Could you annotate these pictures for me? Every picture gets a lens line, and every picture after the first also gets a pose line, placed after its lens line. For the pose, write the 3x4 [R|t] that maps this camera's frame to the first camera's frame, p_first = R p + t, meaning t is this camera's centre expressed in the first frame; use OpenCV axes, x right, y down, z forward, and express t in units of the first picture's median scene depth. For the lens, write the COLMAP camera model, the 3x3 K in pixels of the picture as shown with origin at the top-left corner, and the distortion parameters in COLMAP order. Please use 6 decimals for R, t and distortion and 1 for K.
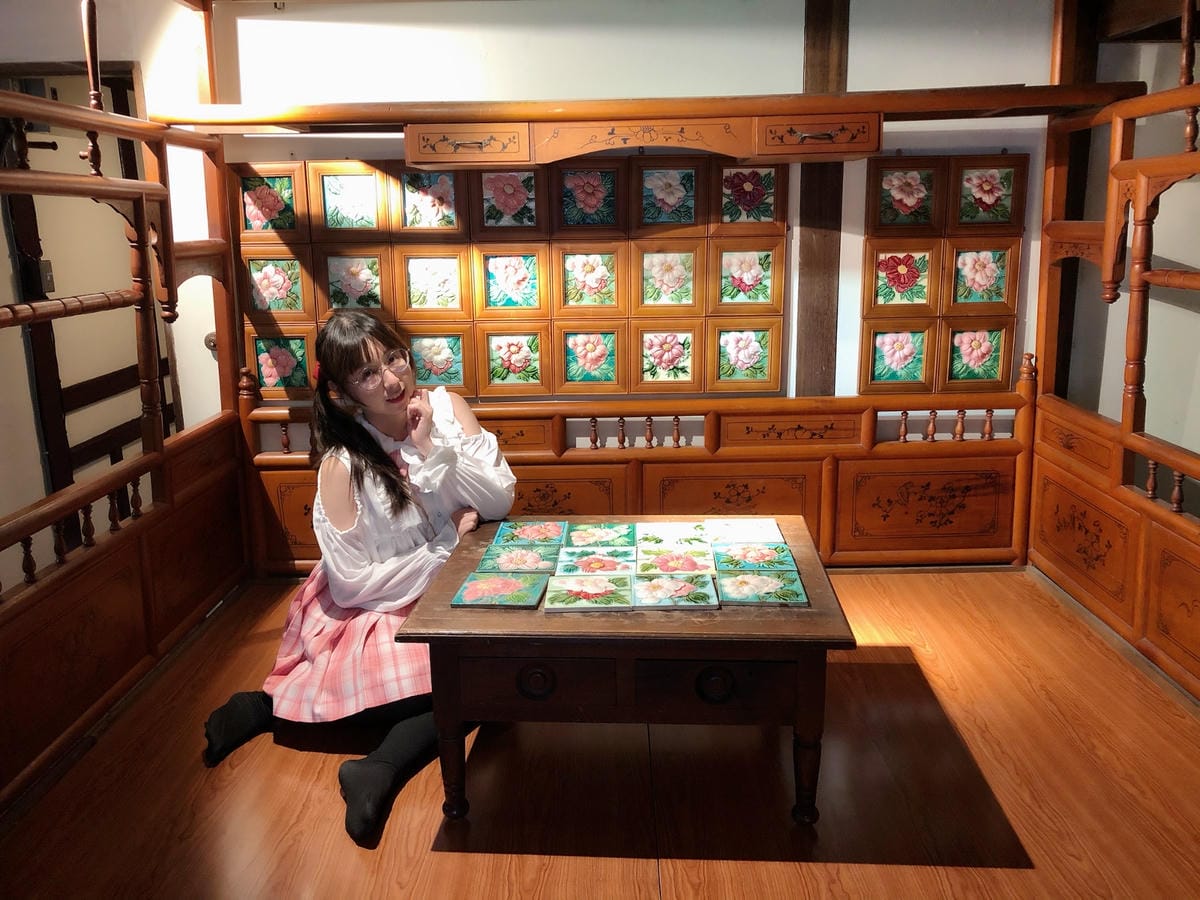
lens RADIAL K [[996.6, 0, 600.0], [0, 996.6, 450.0], [0, 0, 1]] dist [0.095330, -0.219582]
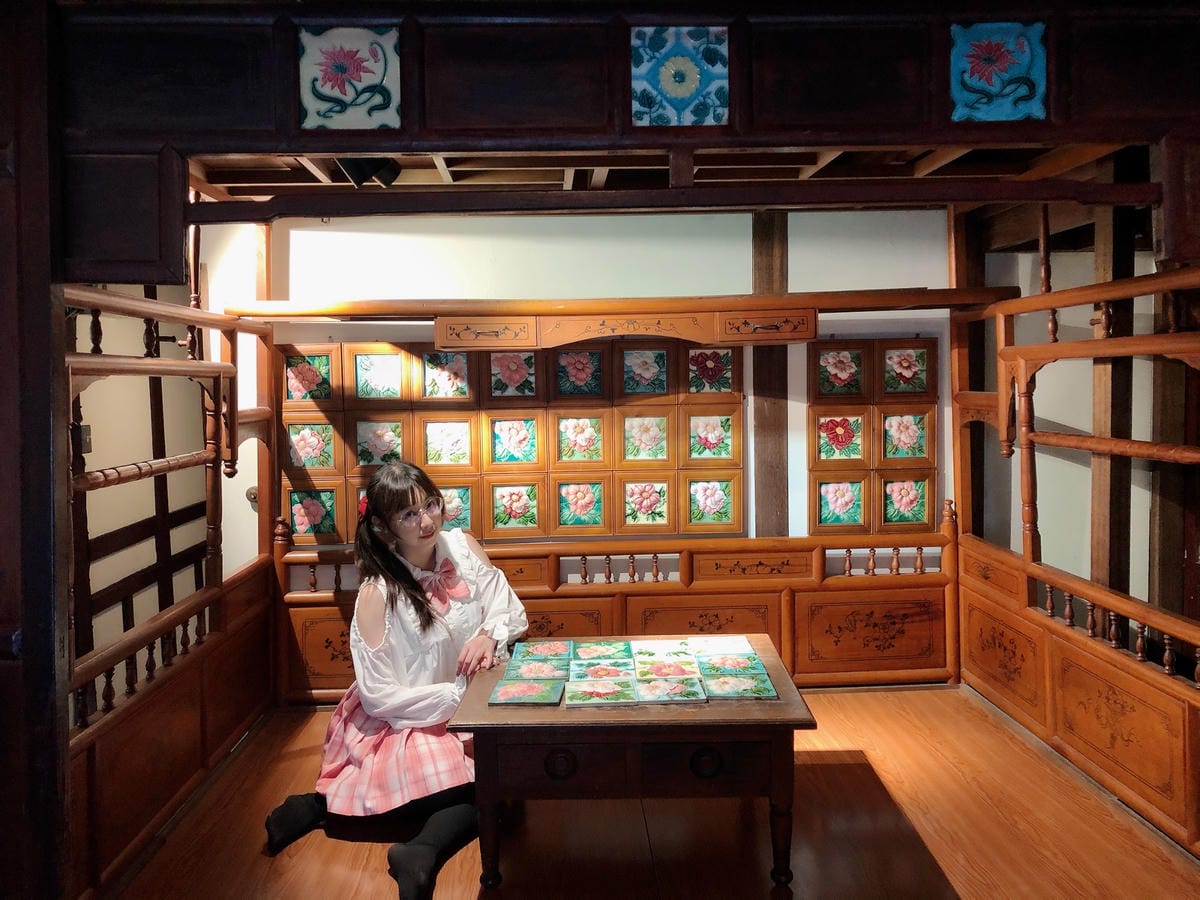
lens RADIAL K [[998.9, 0, 600.0], [0, 998.9, 450.0], [0, 0, 1]] dist [0.136302, -0.345308]
pose [[0.998755, -0.004488, 0.049684, -0.046022], [0.012059, 0.988129, -0.153155, 0.024262], [-0.048407, 0.153563, 0.986952, -0.171492]]
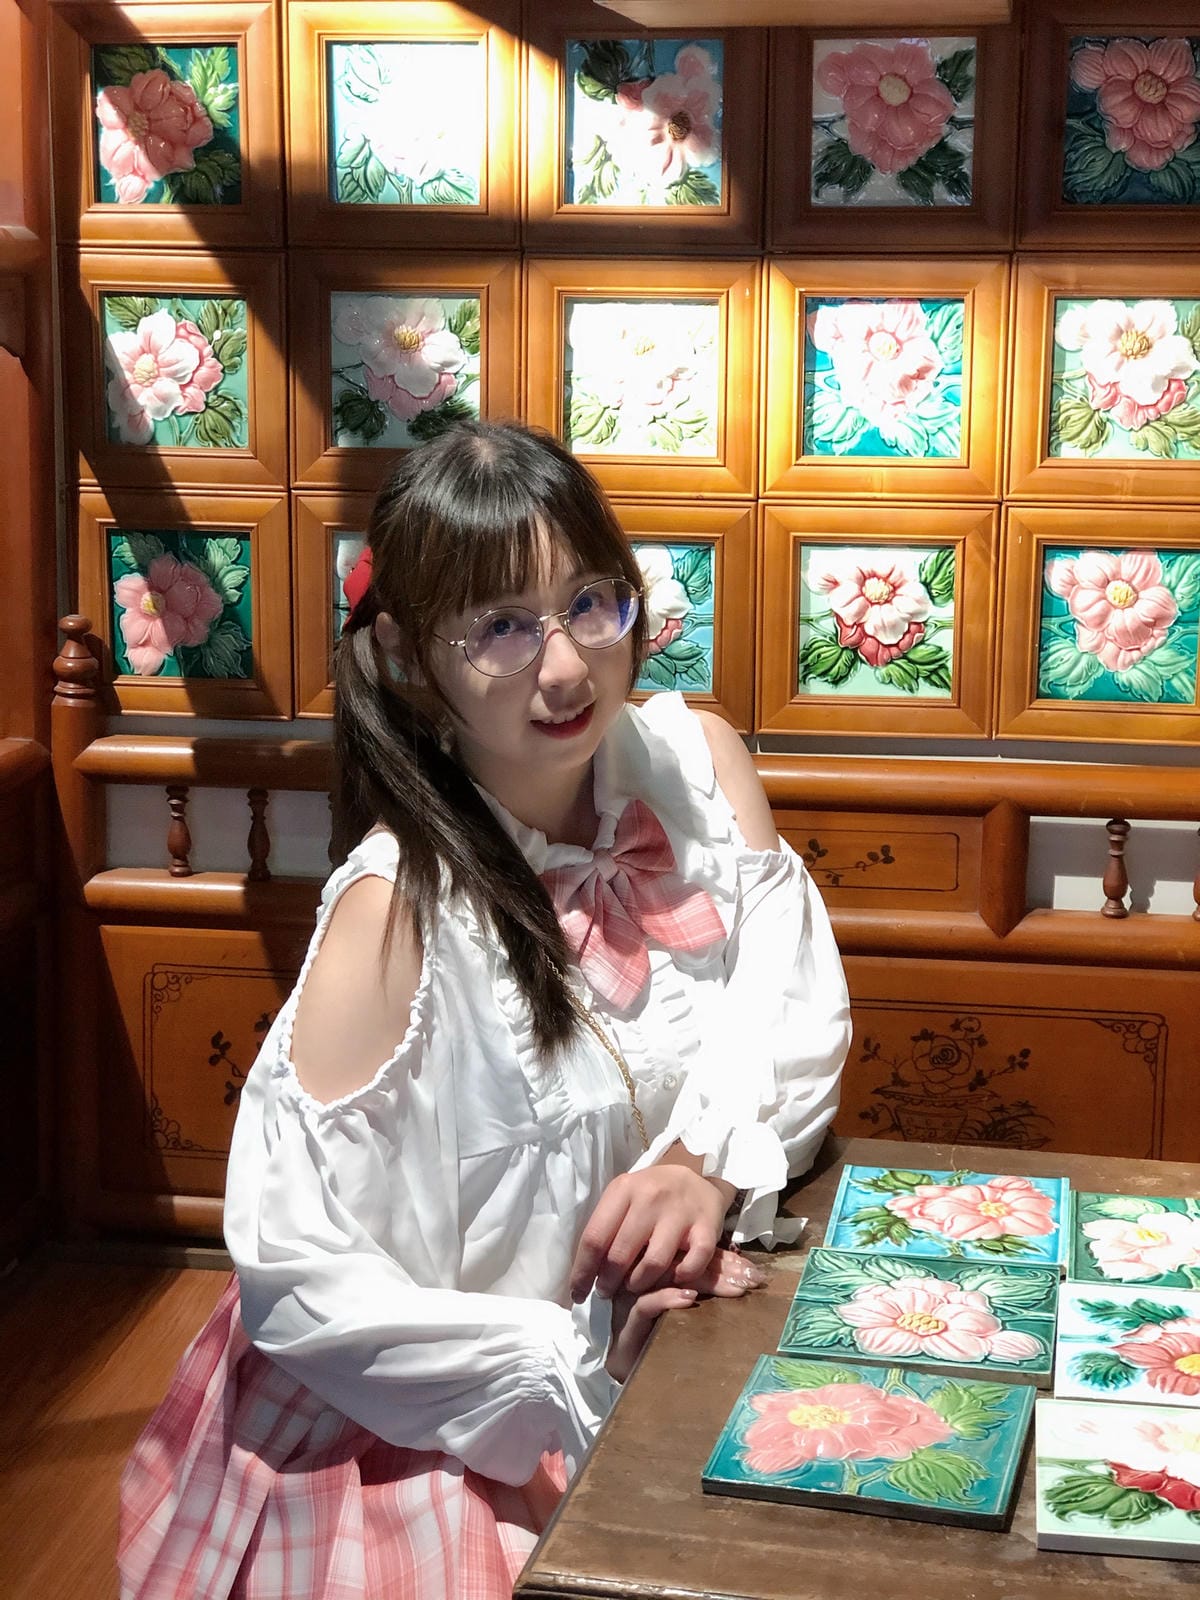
lens RADIAL K [[2657.9, 0, 600.0], [0, 2657.9, 800.0], [0, 0, 1]] dist [0.098562, 0.107813]
pose [[0.988590, 0.051081, -0.141706, -0.050410], [-0.052938, 0.998554, -0.009364, -0.021480], [0.141023, 0.016759, 0.989865, 0.144552]]
